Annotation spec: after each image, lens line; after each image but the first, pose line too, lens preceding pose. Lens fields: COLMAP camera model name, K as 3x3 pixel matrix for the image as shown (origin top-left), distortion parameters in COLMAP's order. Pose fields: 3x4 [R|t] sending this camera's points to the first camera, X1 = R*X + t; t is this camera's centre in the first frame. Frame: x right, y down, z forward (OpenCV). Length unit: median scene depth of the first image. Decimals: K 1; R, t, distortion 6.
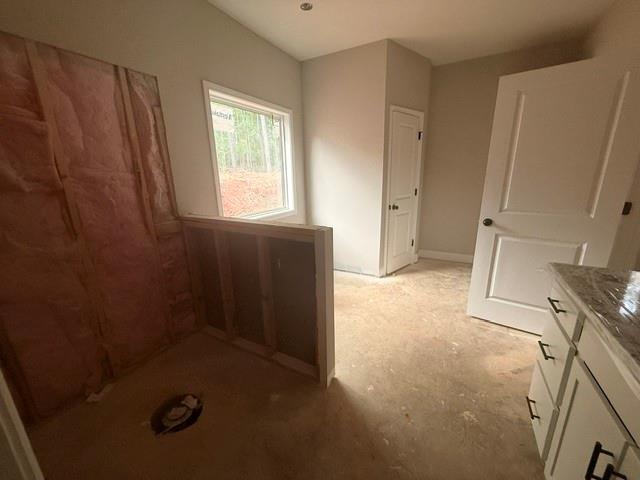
lens RADIAL K [[256.8, 0, 320.0], [0, 256.8, 240.0], [0, 0, 1]] dist [-0.001240, -0.000094]
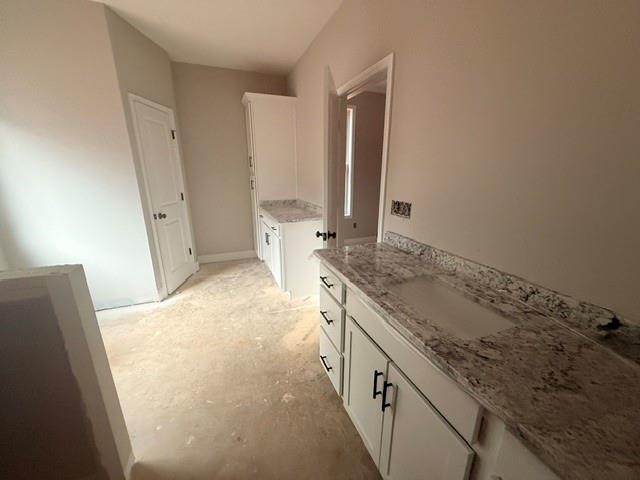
lens RADIAL K [[256.8, 0, 320.0], [0, 256.8, 240.0], [0, 0, 1]] dist [-0.001240, -0.000094]
pose [[0.647785, -0.179771, 0.740309, -0.020060], [0.178539, 0.980520, 0.081877, -0.033347], [-0.740607, 0.079136, 0.667262, 0.058502]]
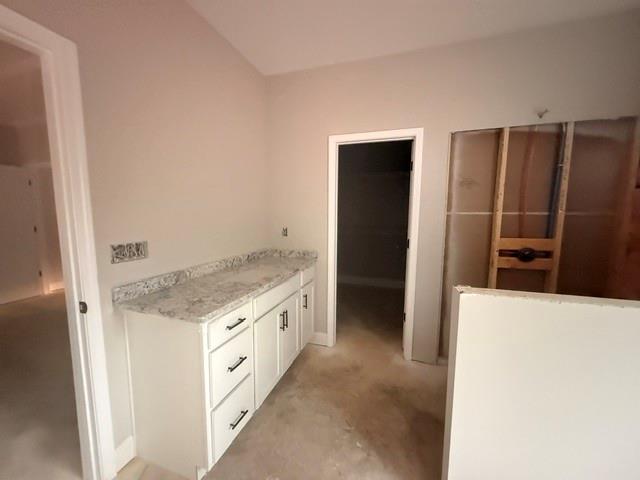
lens RADIAL K [[256.8, 0, 320.0], [0, 256.8, 240.0], [0, 0, 1]] dist [-0.001240, -0.000094]
pose [[-0.983932, 0.033234, -0.175426, 0.345804], [-0.031997, 0.933796, 0.356372, -0.270876], [0.175656, 0.356259, -0.917728, 0.978357]]
